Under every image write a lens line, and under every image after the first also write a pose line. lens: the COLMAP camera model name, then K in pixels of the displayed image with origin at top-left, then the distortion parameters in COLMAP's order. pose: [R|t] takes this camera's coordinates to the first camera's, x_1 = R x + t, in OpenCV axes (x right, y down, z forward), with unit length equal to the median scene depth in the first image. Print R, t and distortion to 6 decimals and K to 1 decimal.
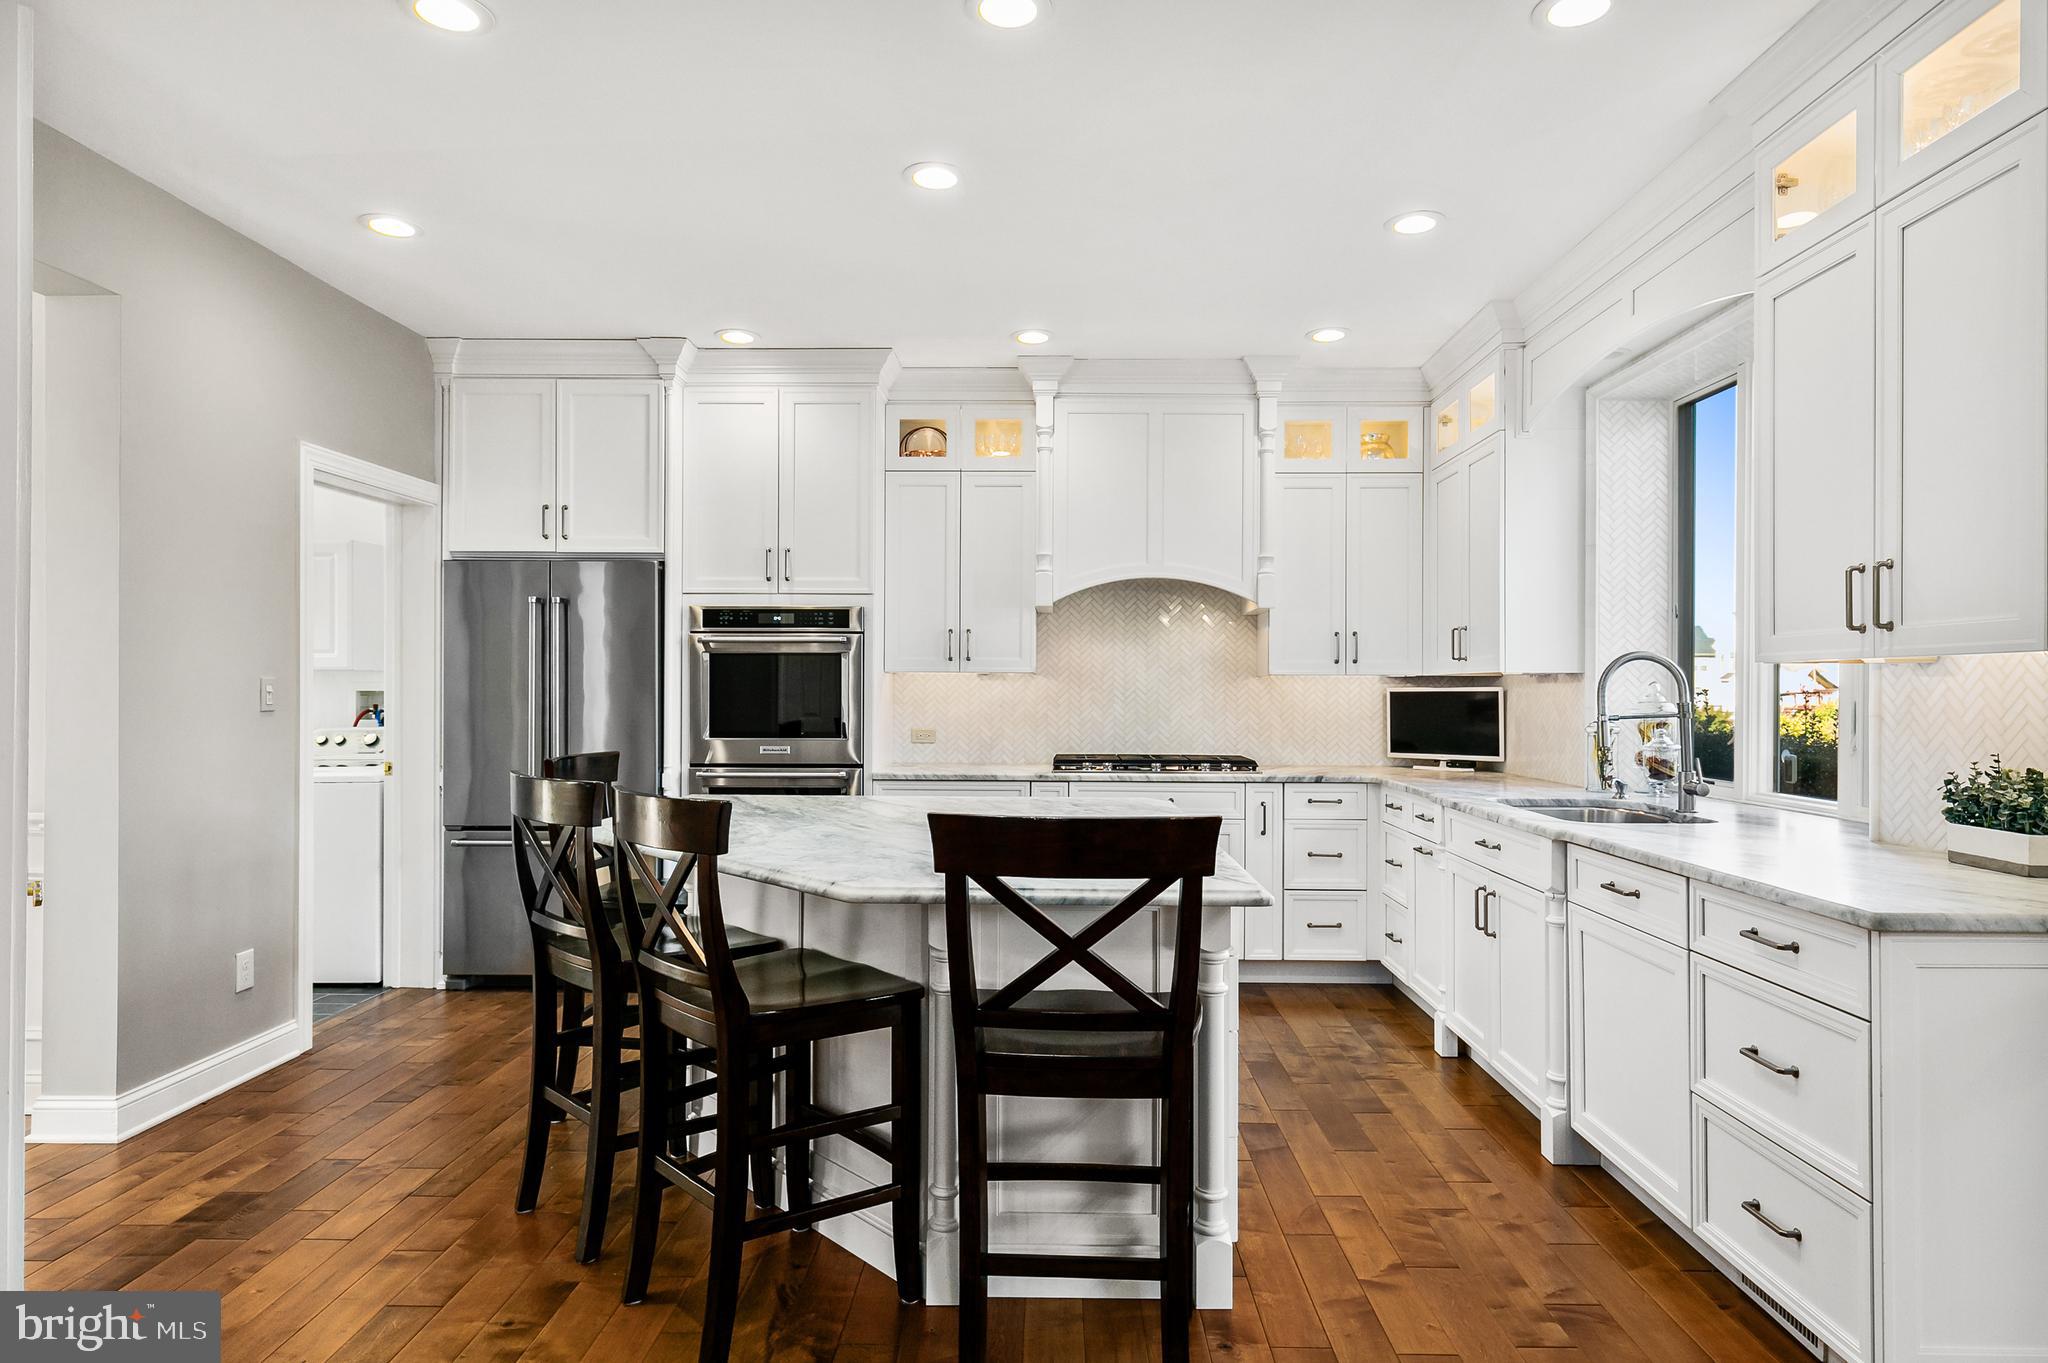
lens RADIAL K [[1151.8, 0, 1035.6], [0, 1151.8, 687.7], [0, 0, 1]] dist [0.004176, -0.000996]
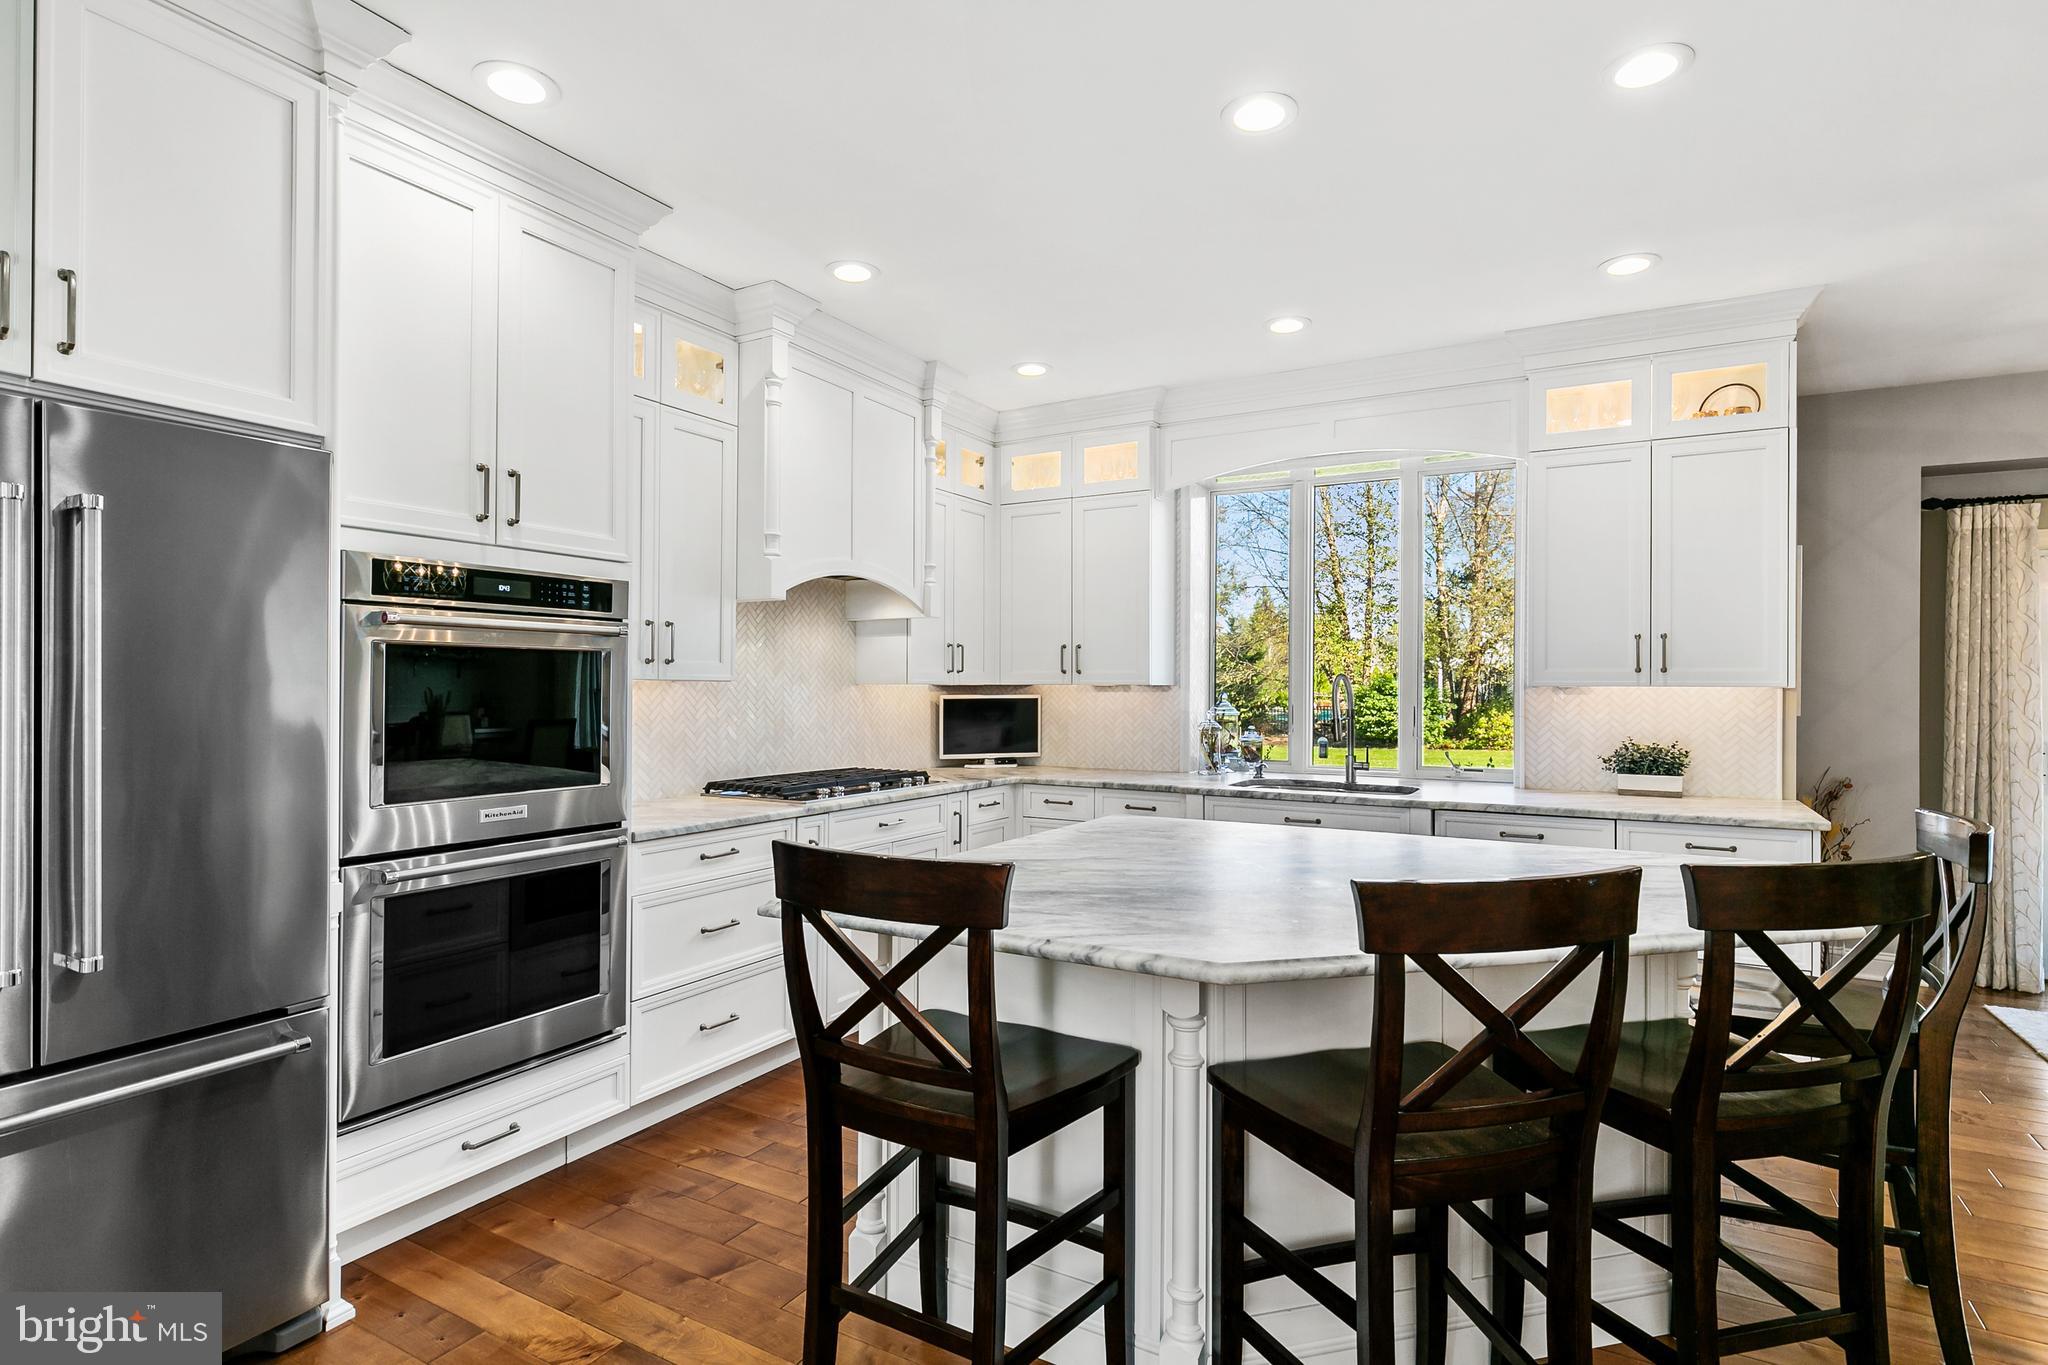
lens RADIAL K [[1019.9, 0, 1028.9], [0, 1019.9, 686.8], [0, 0, 1]] dist [-0.000795, -0.000309]
pose [[0.476201, -0.001315, 0.879335, -0.553532], [-0.003502, 0.999988, 0.003392, -0.012701], [-0.879329, -0.004695, 0.476191, 0.519398]]
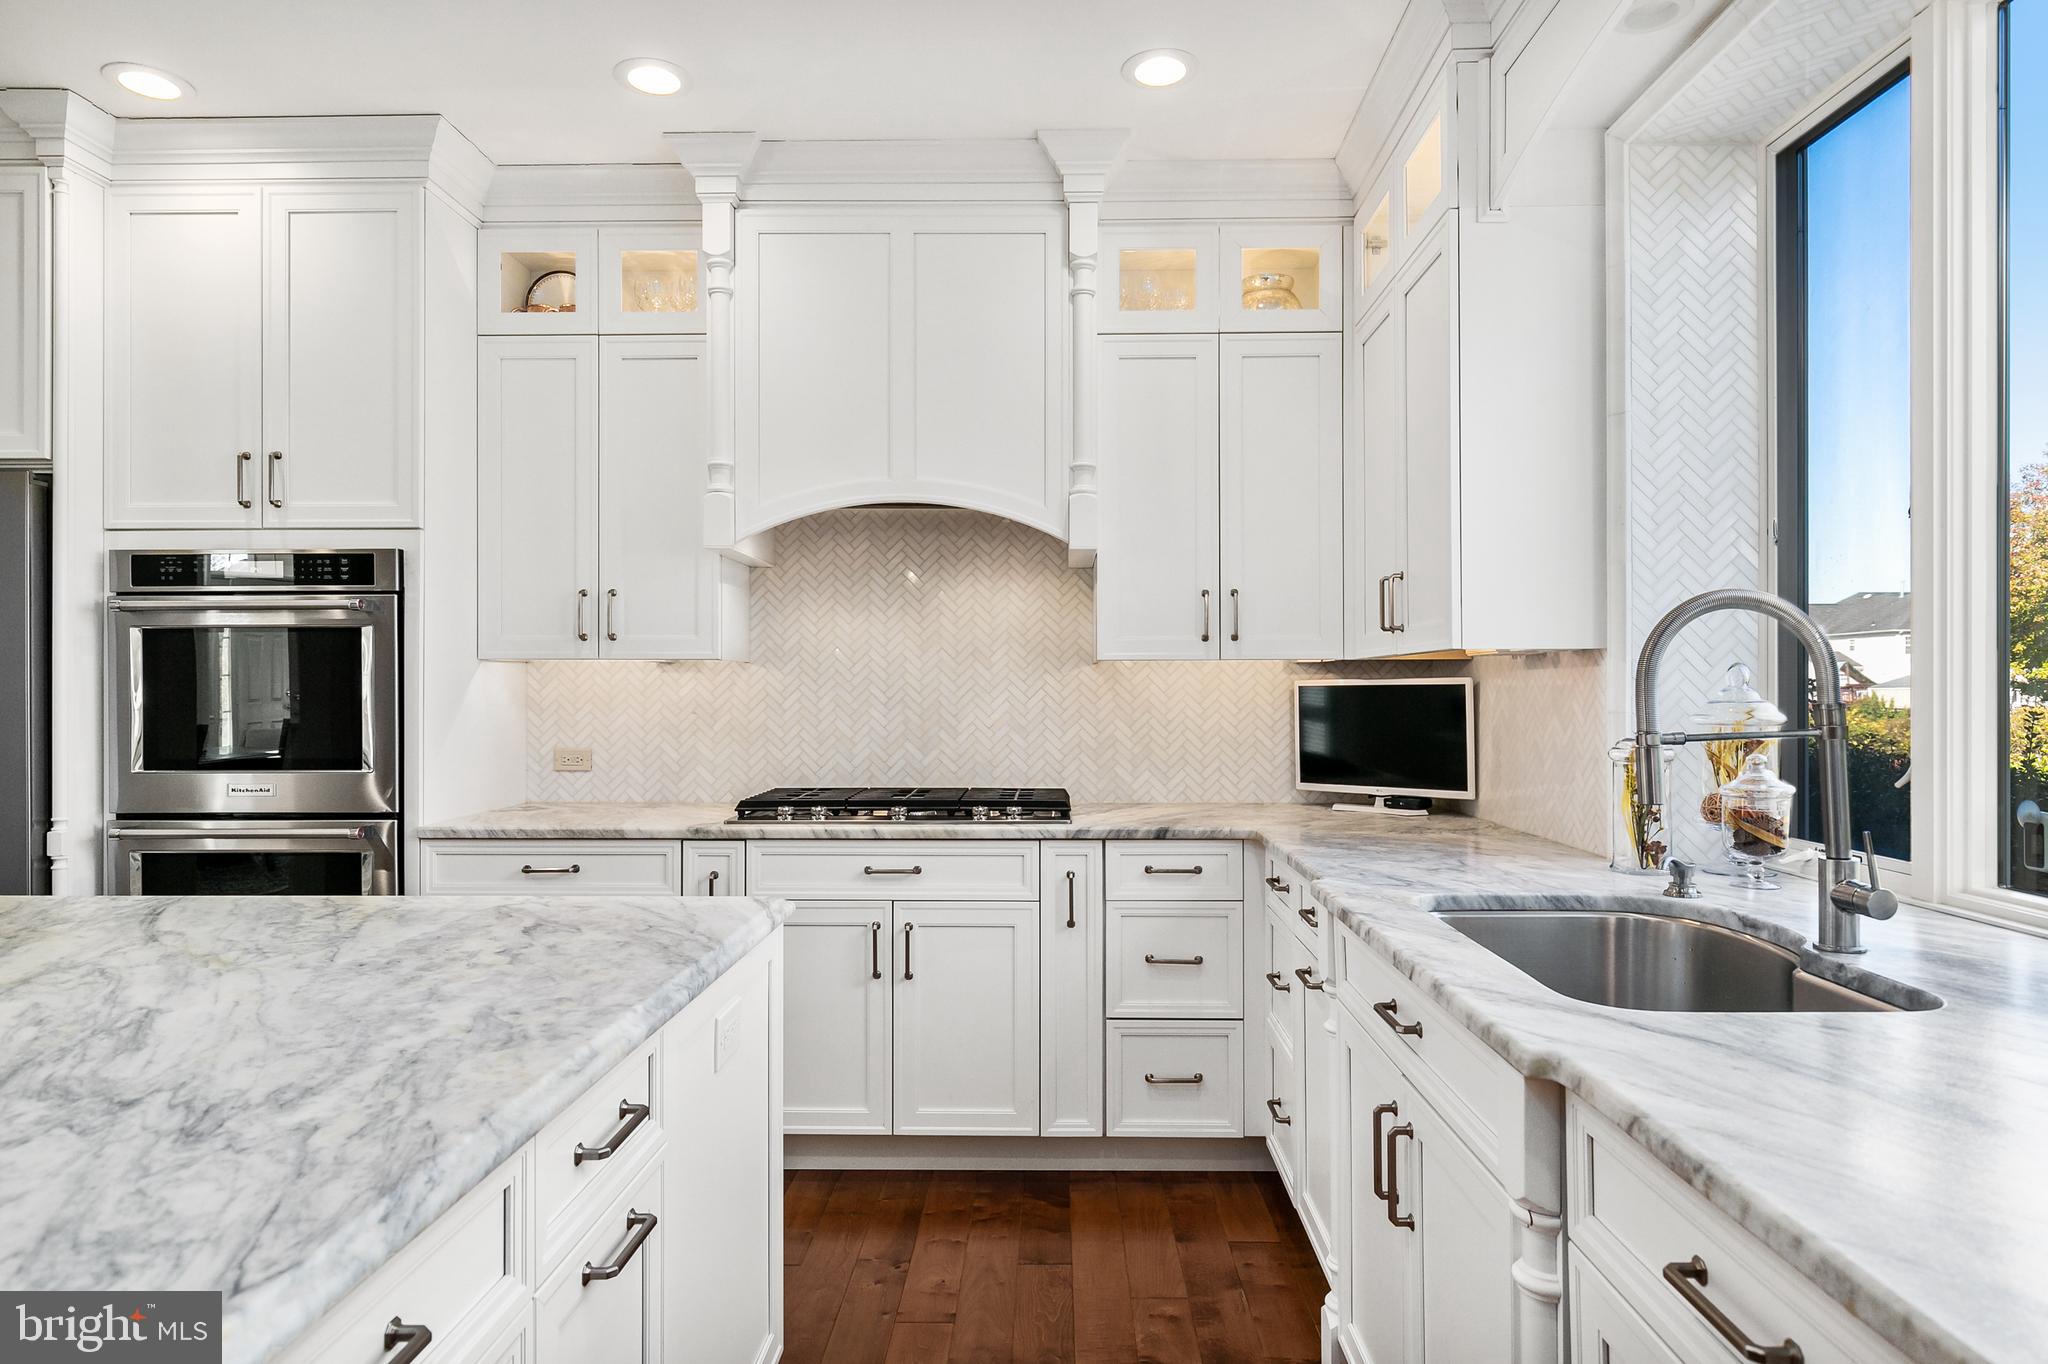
lens RADIAL K [[1201.8, 0, 1034.0], [0, 1201.8, 684.3], [0, 0, 1]] dist [0.001867, -0.000987]
pose [[0.999982, -0.005996, 0.000794, 0.178623], [0.005998, 0.999980, -0.002207, 0.003310], [-0.000781, 0.002212, 0.999997, 0.376455]]
